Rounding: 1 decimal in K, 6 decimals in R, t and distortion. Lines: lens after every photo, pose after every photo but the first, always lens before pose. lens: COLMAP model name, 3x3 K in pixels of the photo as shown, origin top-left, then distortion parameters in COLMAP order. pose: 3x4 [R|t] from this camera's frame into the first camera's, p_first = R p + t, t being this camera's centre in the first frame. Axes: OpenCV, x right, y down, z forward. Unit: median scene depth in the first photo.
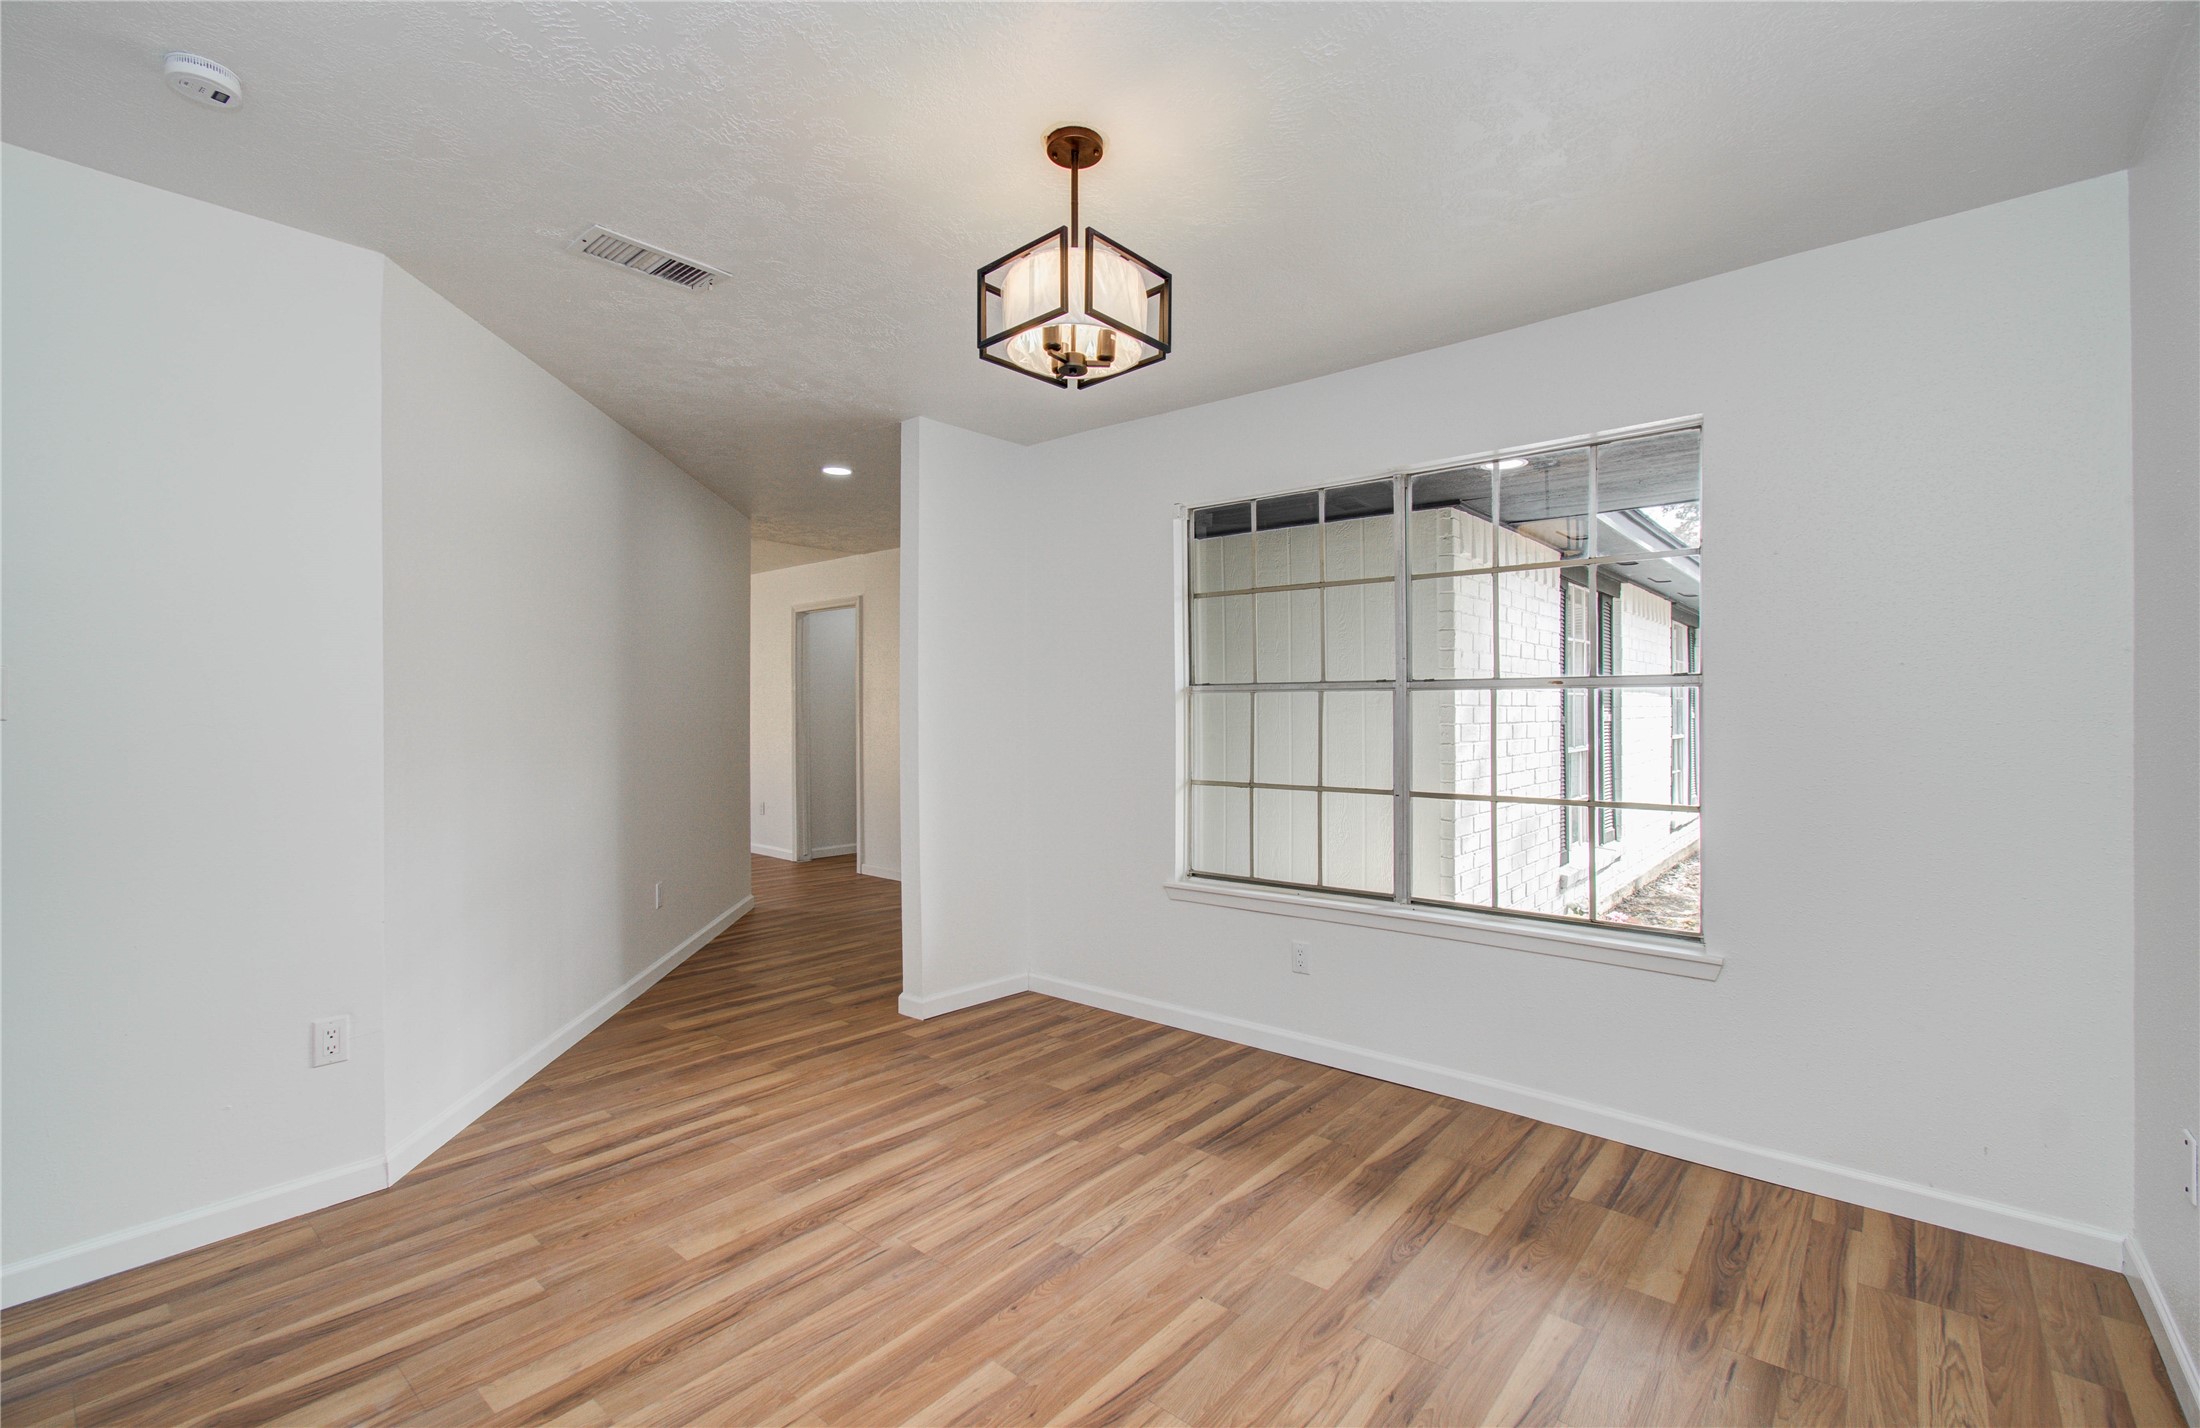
lens RADIAL K [[952.9, 0, 1099.4], [0, 952.9, 711.8], [0, 0, 1]] dist [-0.006974, -0.000646]
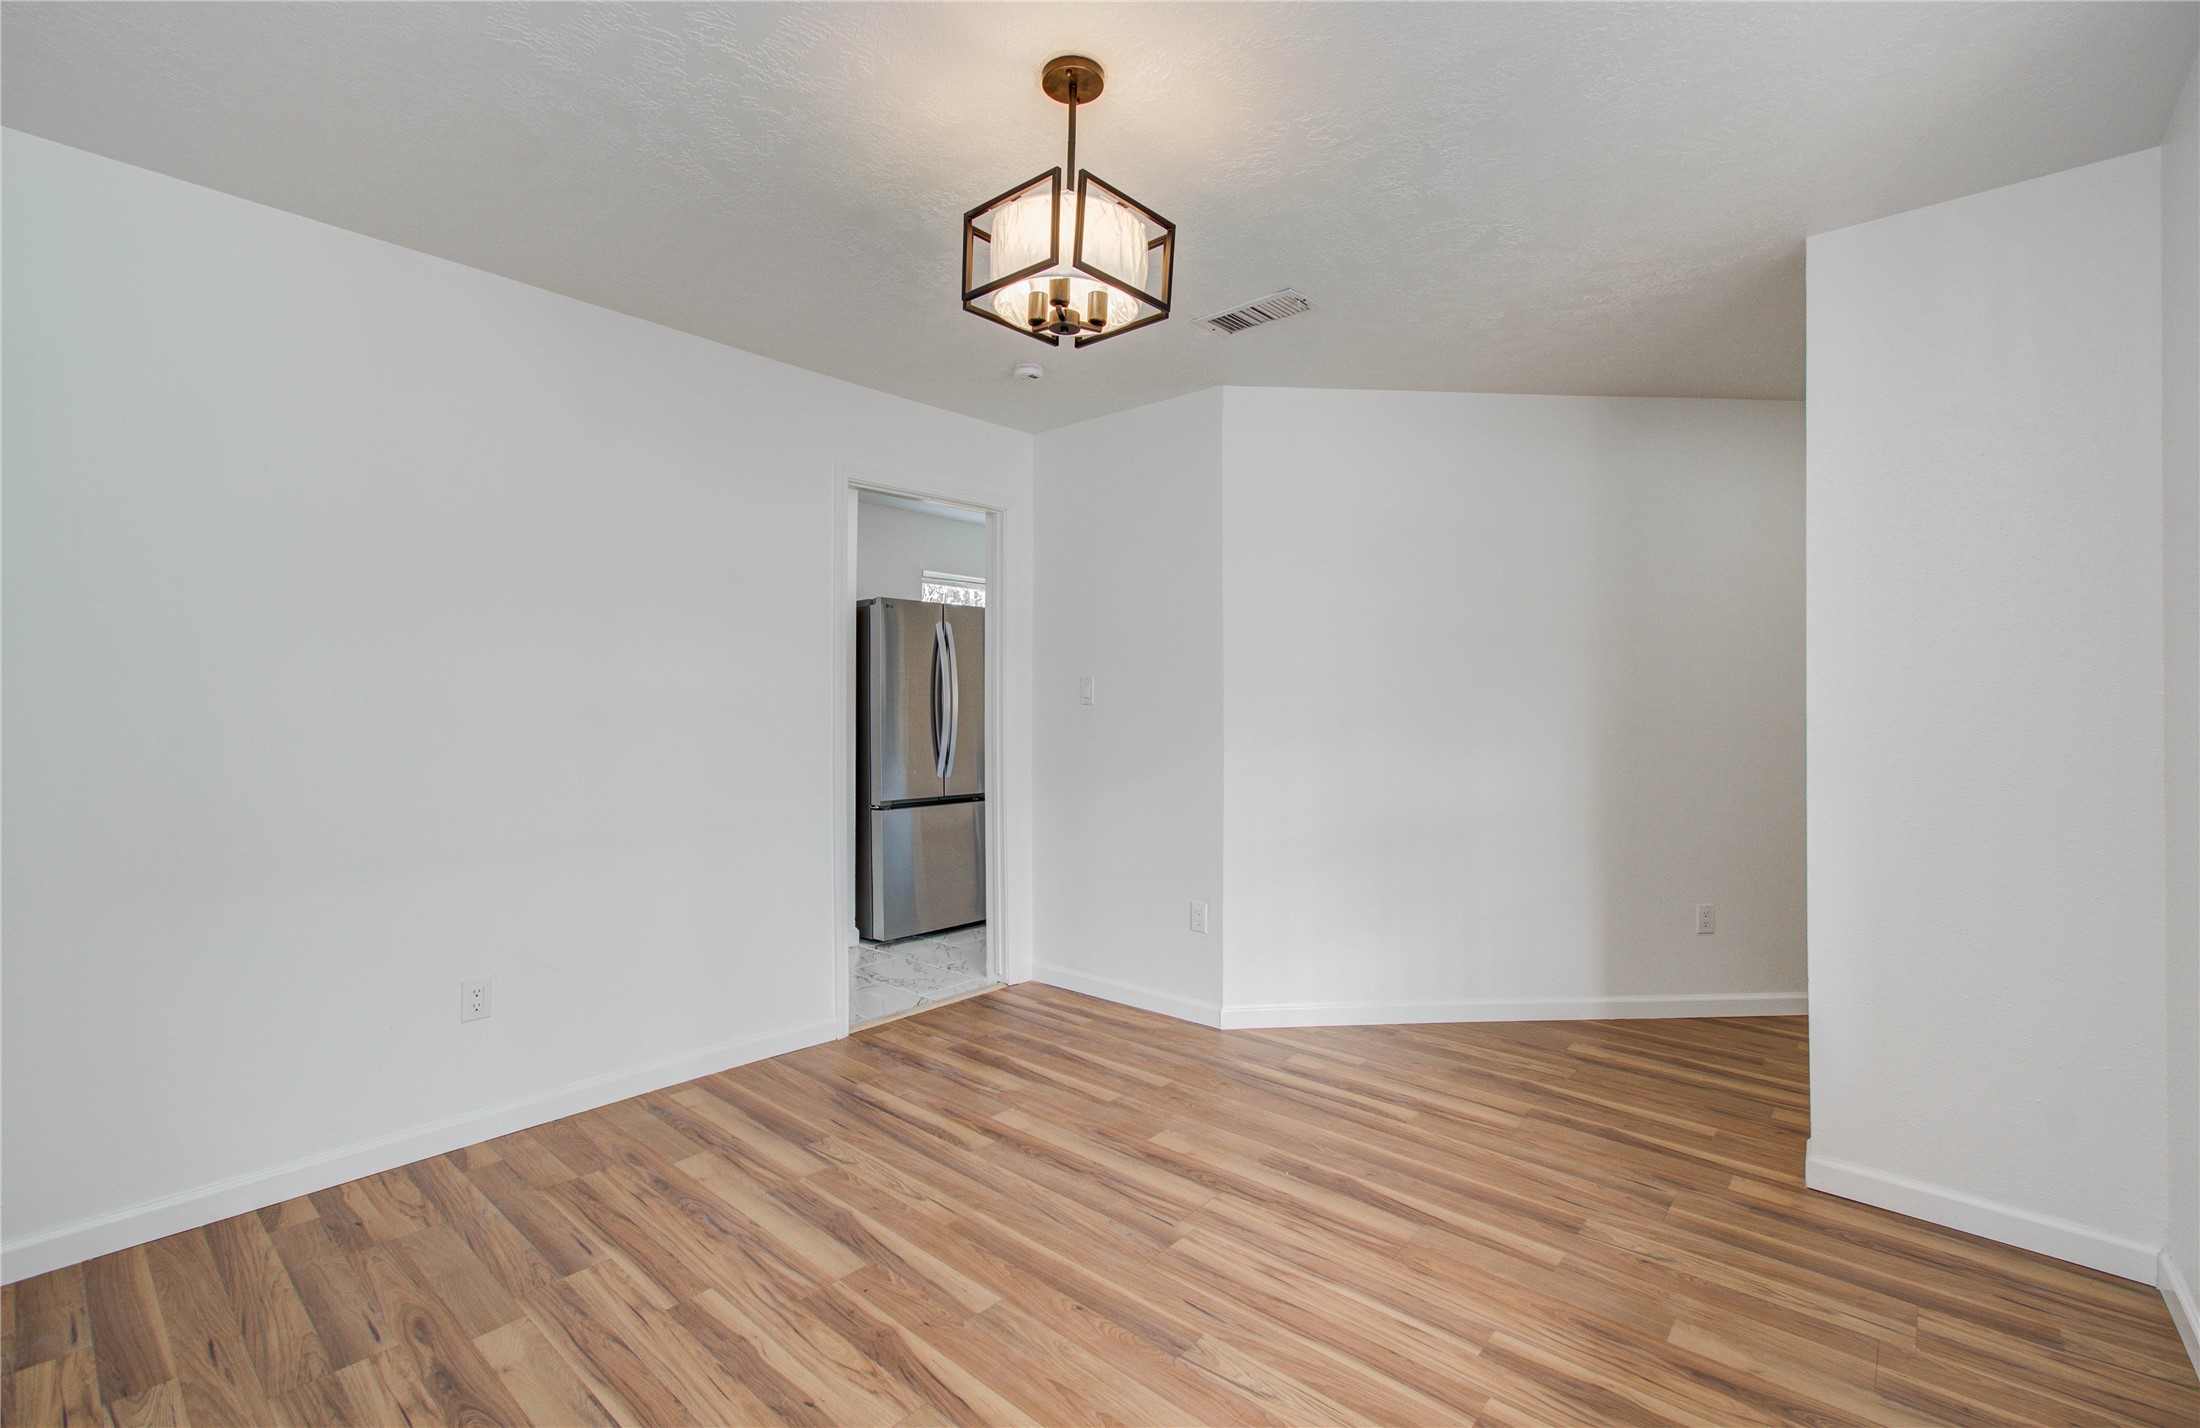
lens RADIAL K [[952.9, 0, 1099.7], [0, 952.9, 711.0], [0, 0, 1]] dist [-0.006974, -0.000646]
pose [[-0.026867, 0.004245, -0.999630, 0.610136], [-0.002332, 0.999988, 0.004309, 0.003748], [0.999636, 0.002447, -0.026857, 0.717634]]
